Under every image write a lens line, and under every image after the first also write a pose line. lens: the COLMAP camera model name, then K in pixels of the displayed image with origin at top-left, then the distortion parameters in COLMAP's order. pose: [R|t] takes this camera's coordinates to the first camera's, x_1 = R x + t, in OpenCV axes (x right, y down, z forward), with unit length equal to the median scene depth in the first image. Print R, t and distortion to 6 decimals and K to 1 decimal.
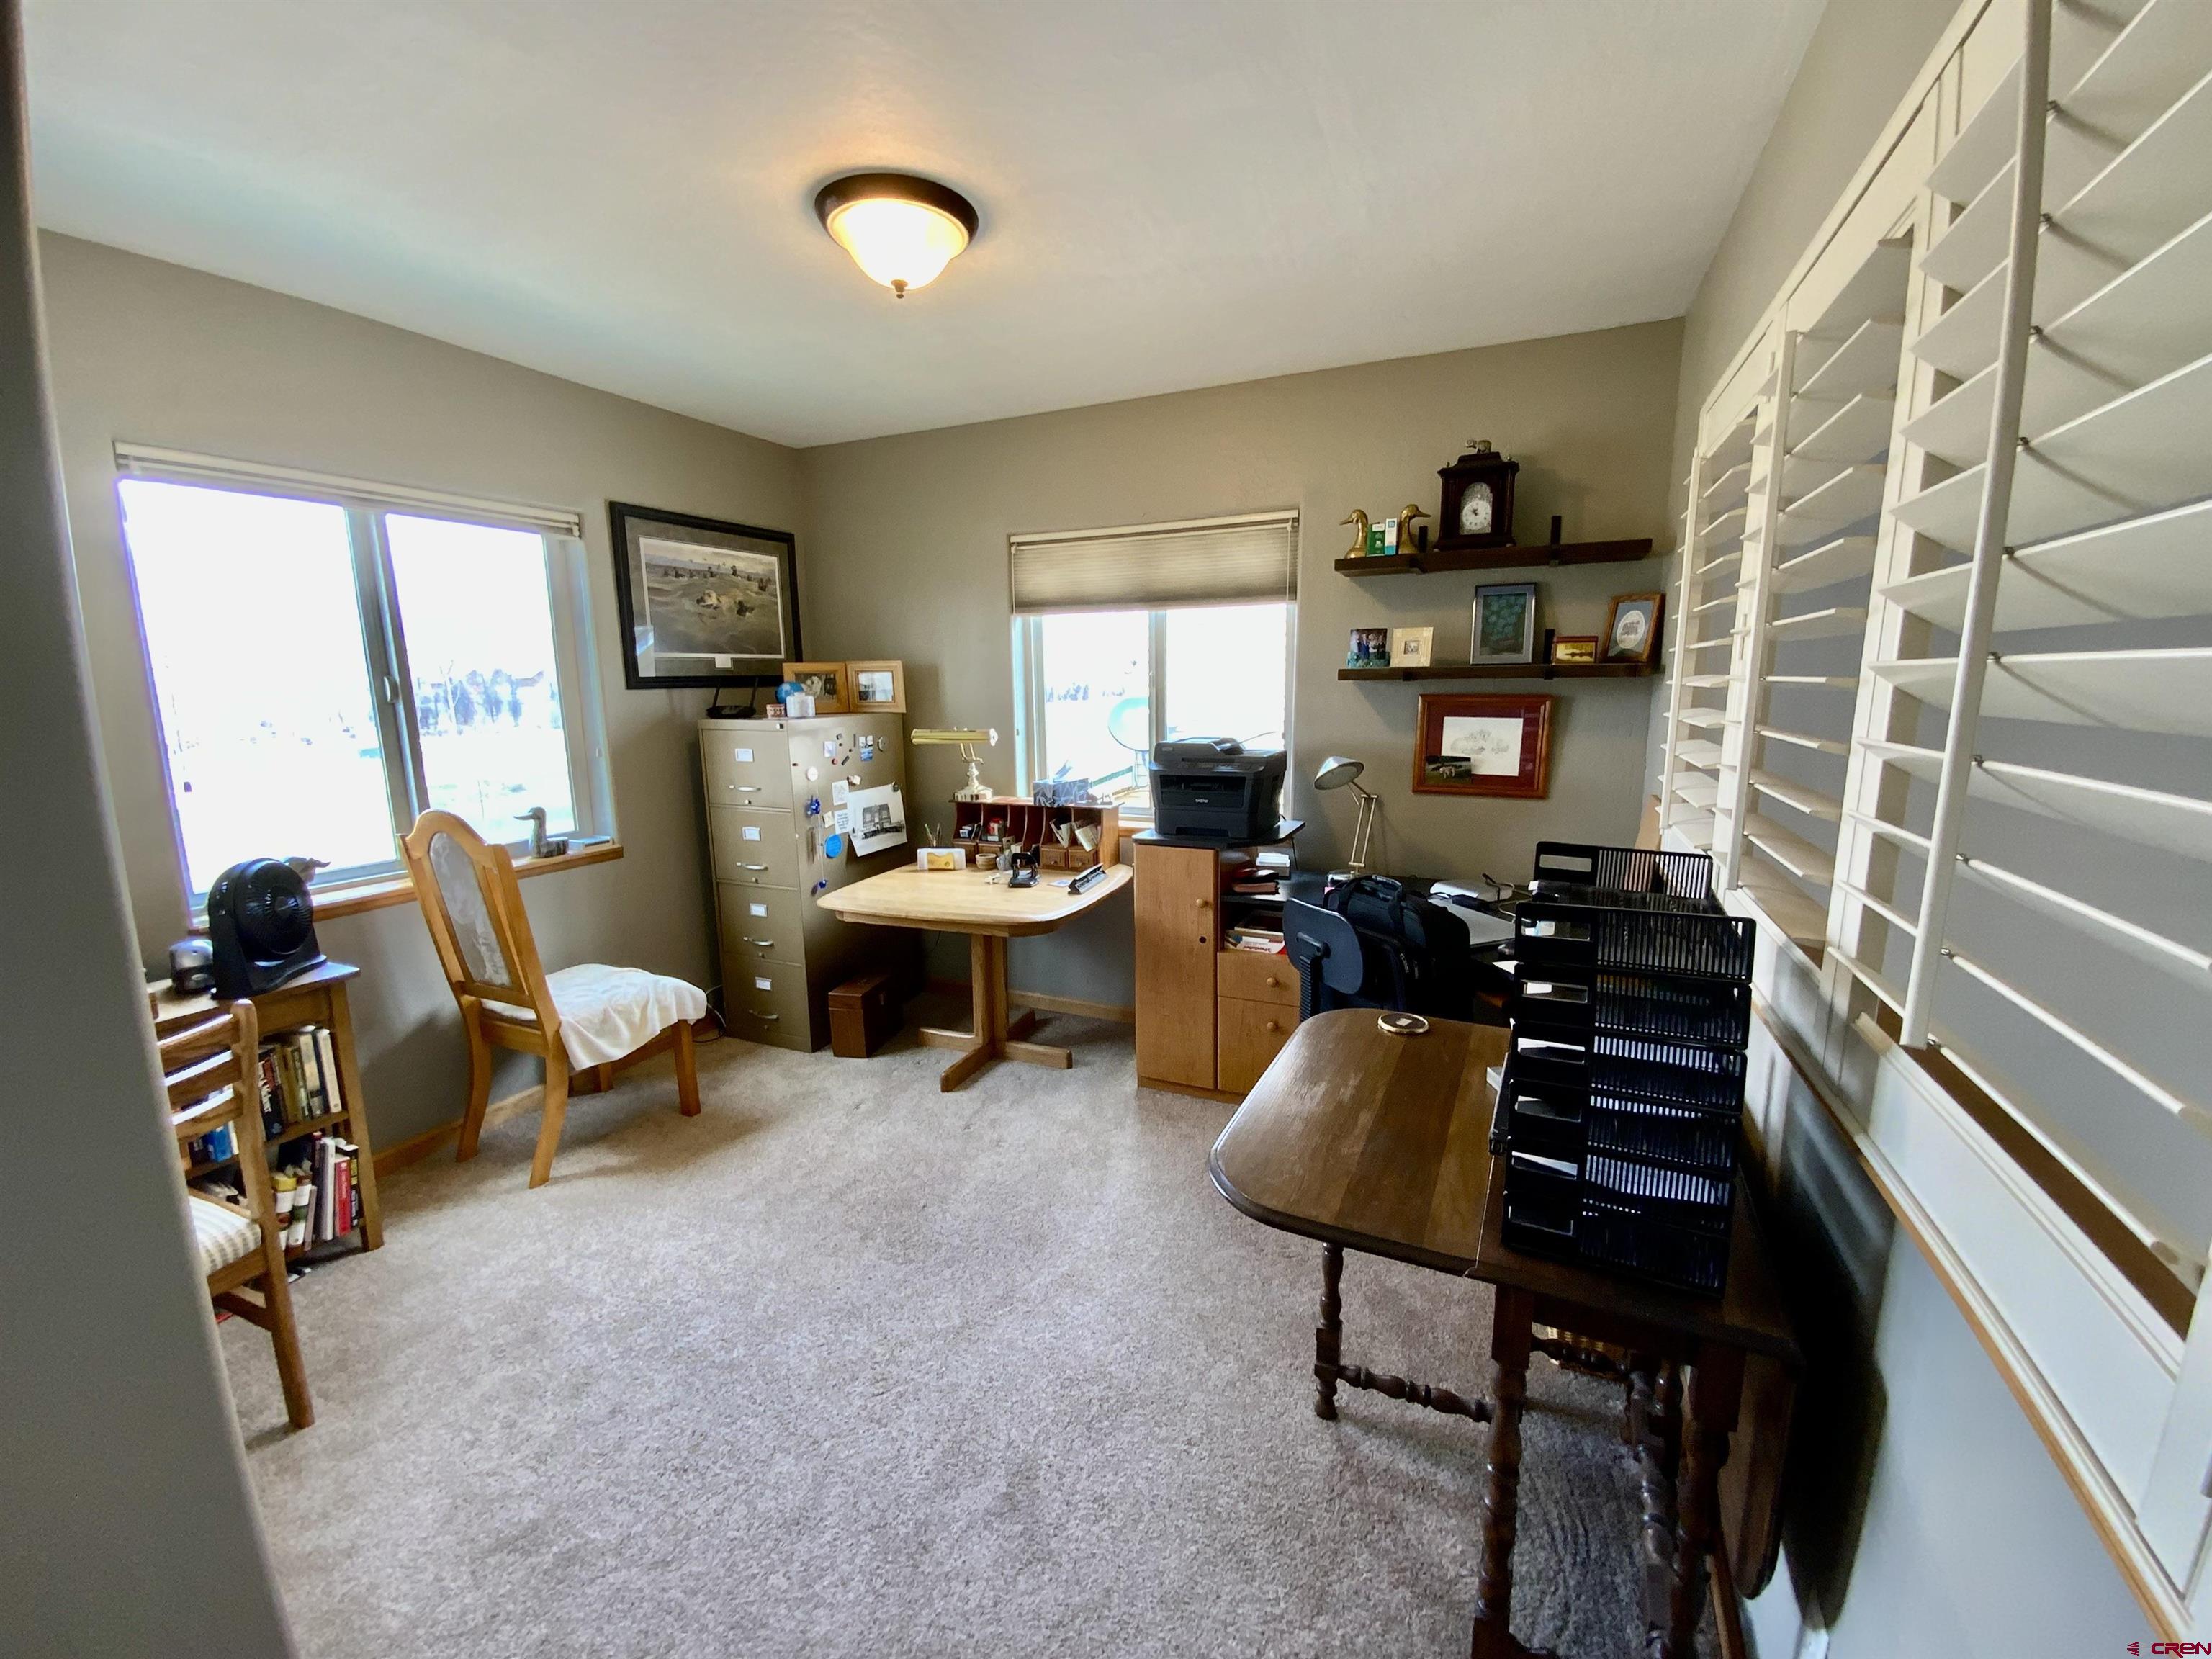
lens RADIAL K [[905.8, 0, 1107.8], [0, 905.8, 833.3], [0, 0, 1]] dist [0.004925, -0.000641]
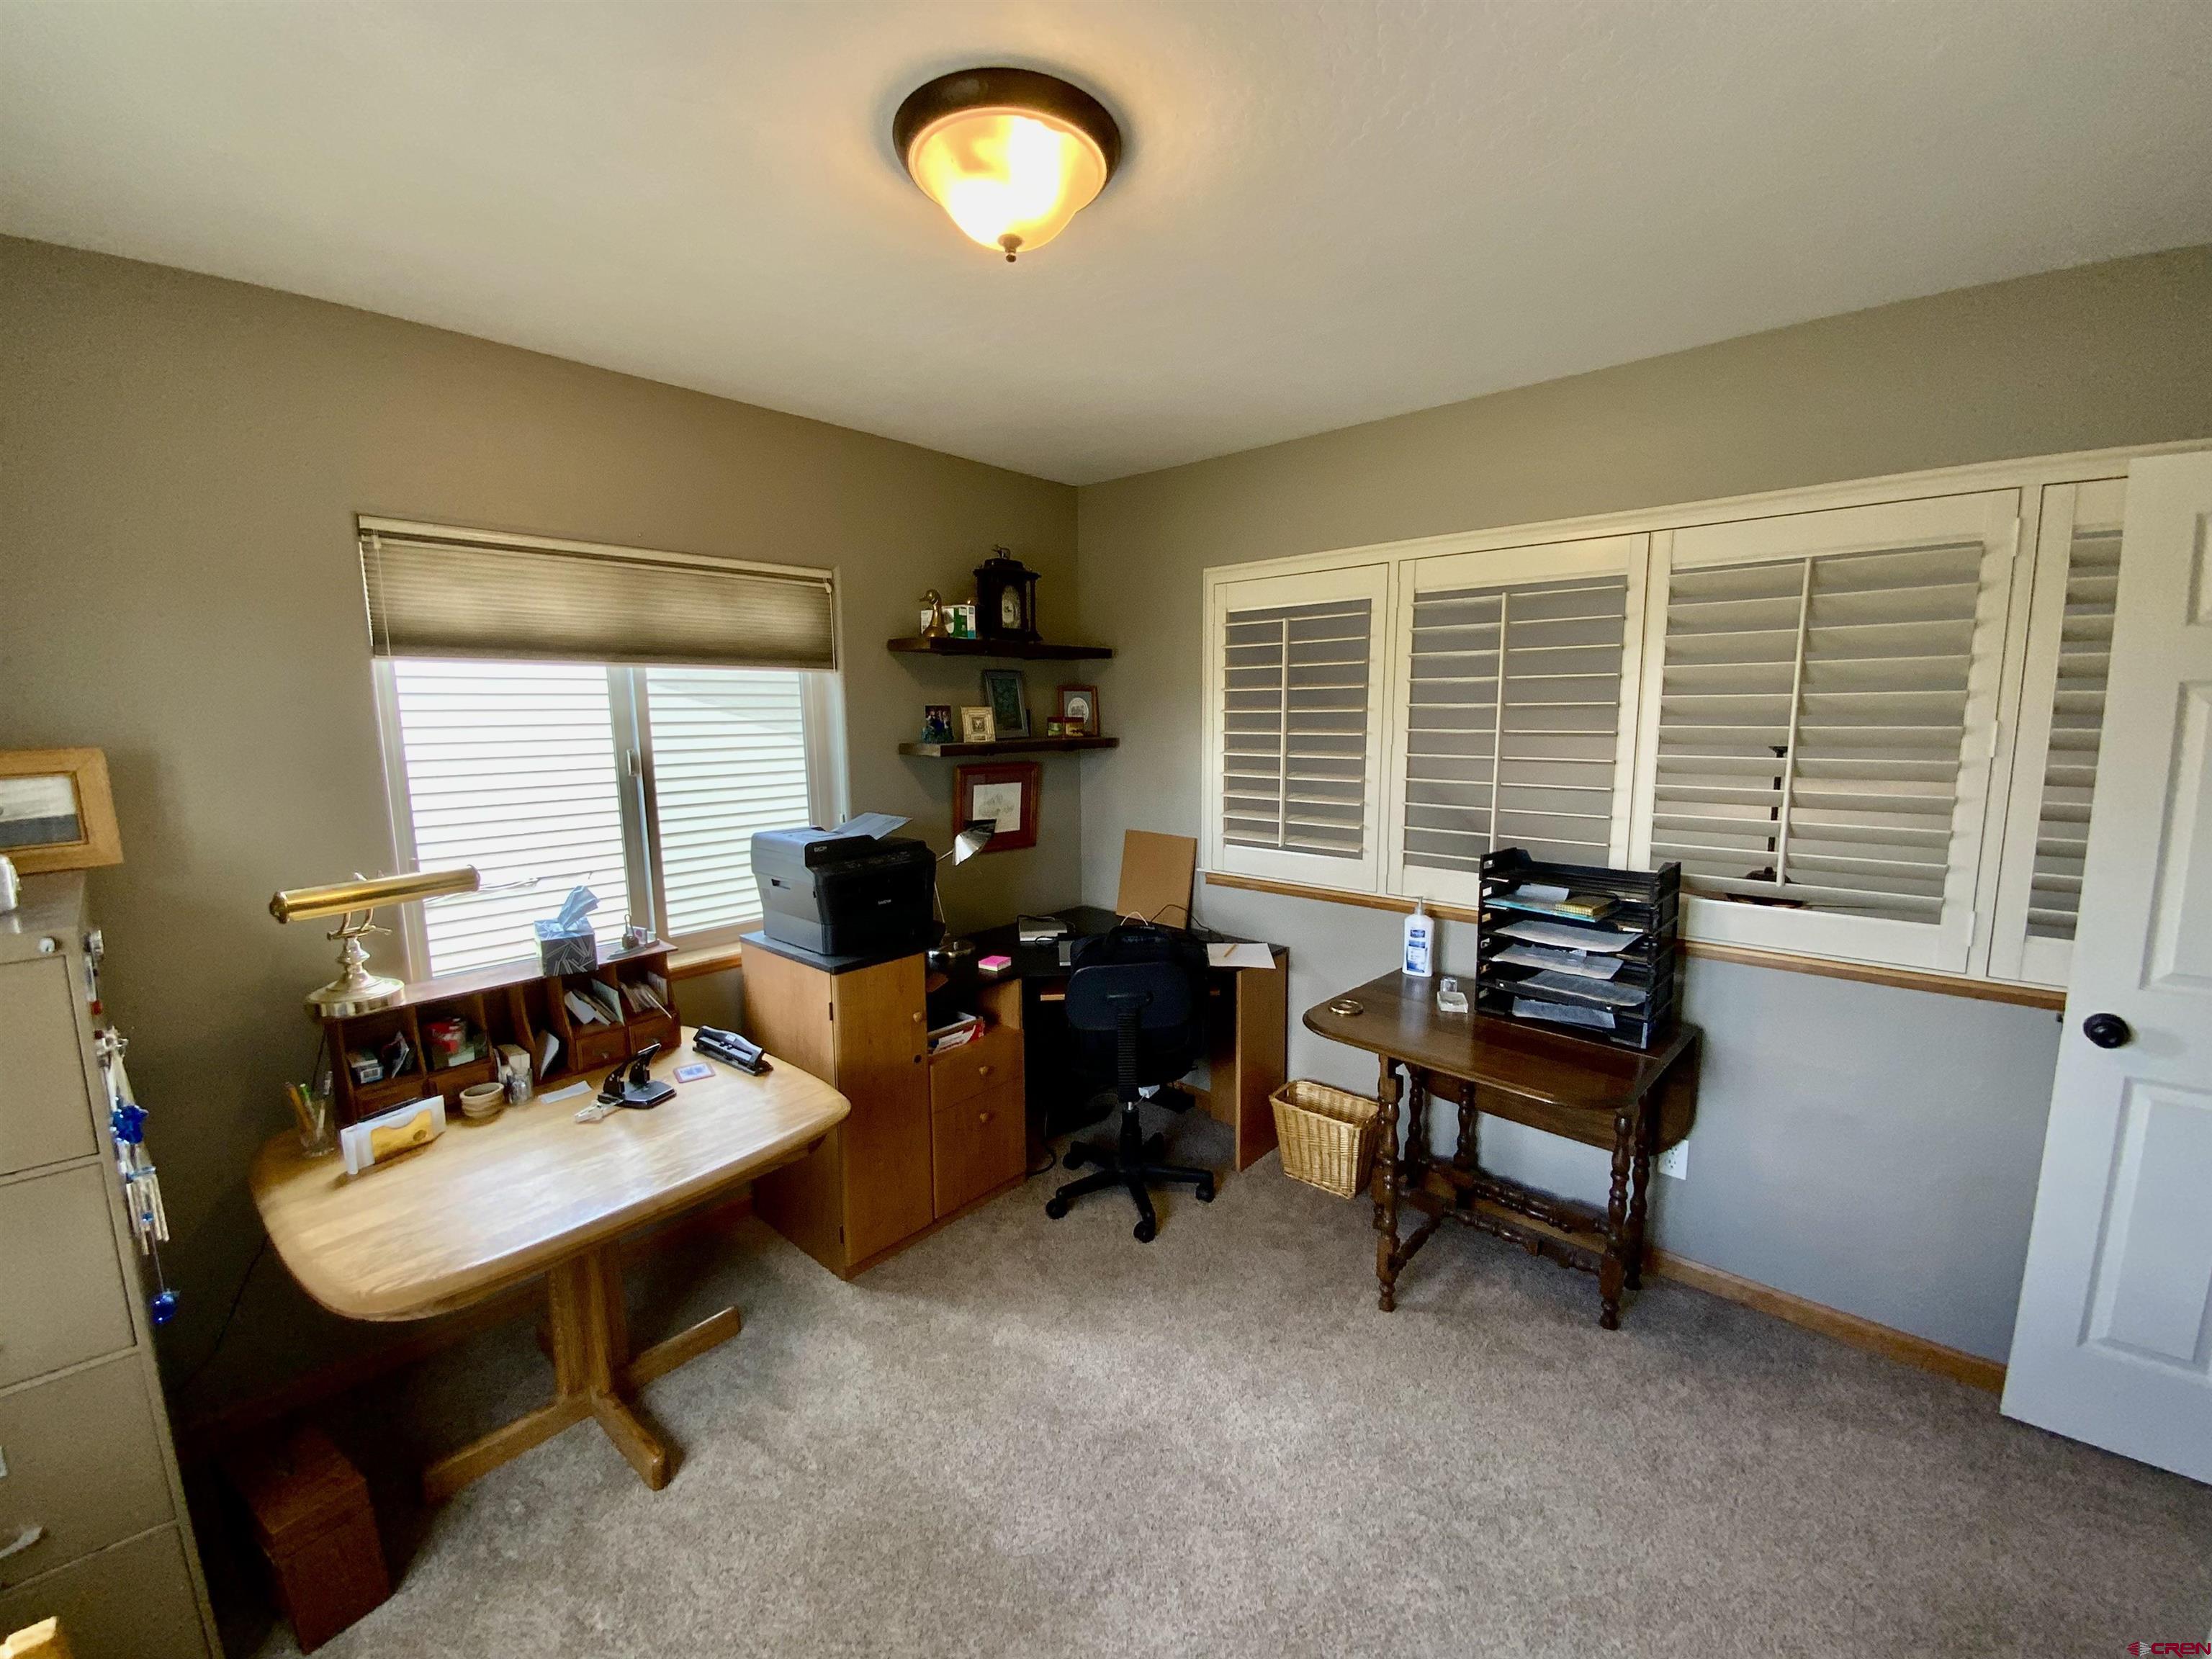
lens RADIAL K [[905.8, 0, 1104.7], [0, 905.8, 829.0], [0, 0, 1]] dist [0.004925, -0.000641]
pose [[0.283510, -0.123167, 0.951027, -0.637400], [0.154302, 0.984655, 0.081523, -0.142558], [-0.946474, 0.123633, 0.298164, 0.531693]]
